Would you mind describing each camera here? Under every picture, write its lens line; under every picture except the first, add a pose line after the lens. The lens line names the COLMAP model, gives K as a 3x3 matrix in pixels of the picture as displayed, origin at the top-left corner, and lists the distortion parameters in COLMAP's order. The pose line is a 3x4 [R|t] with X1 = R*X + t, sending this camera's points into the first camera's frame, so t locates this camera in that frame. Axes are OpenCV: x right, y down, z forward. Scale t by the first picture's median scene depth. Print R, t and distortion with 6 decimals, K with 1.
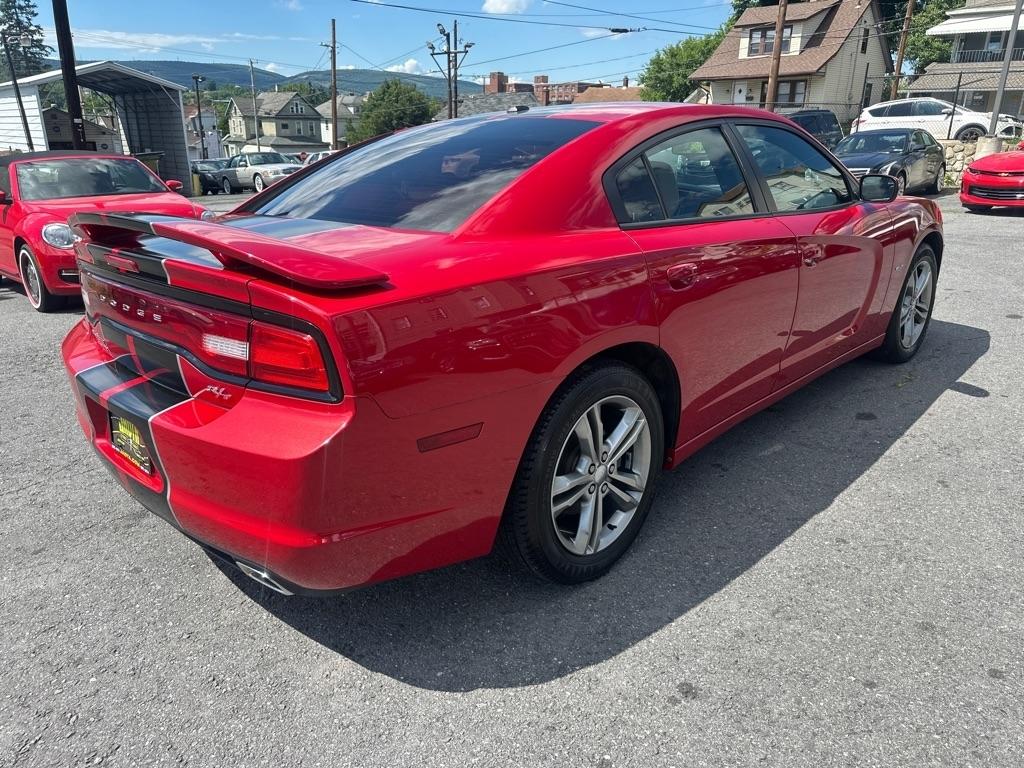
lens RADIAL K [[739.1, 0, 510.1], [0, 739.1, 381.3], [0, 0, 1]] dist [0.055273, -0.053878]
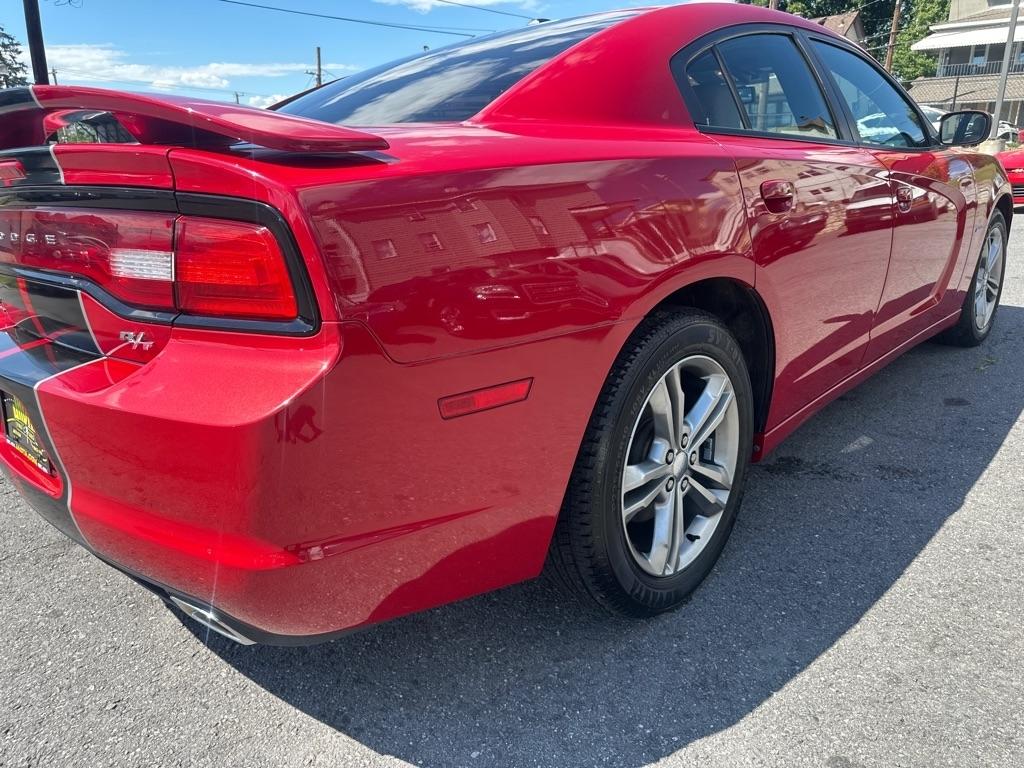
lens RADIAL K [[732.7, 0, 508.9], [0, 732.7, 387.1], [0, 0, 1]] dist [0.014452, -0.021040]
pose [[0.999559, -0.026957, 0.012443, -0.054962], [0.027403, 0.998932, -0.037190, 0.071601], [-0.011427, 0.037514, 0.999231, 0.274177]]
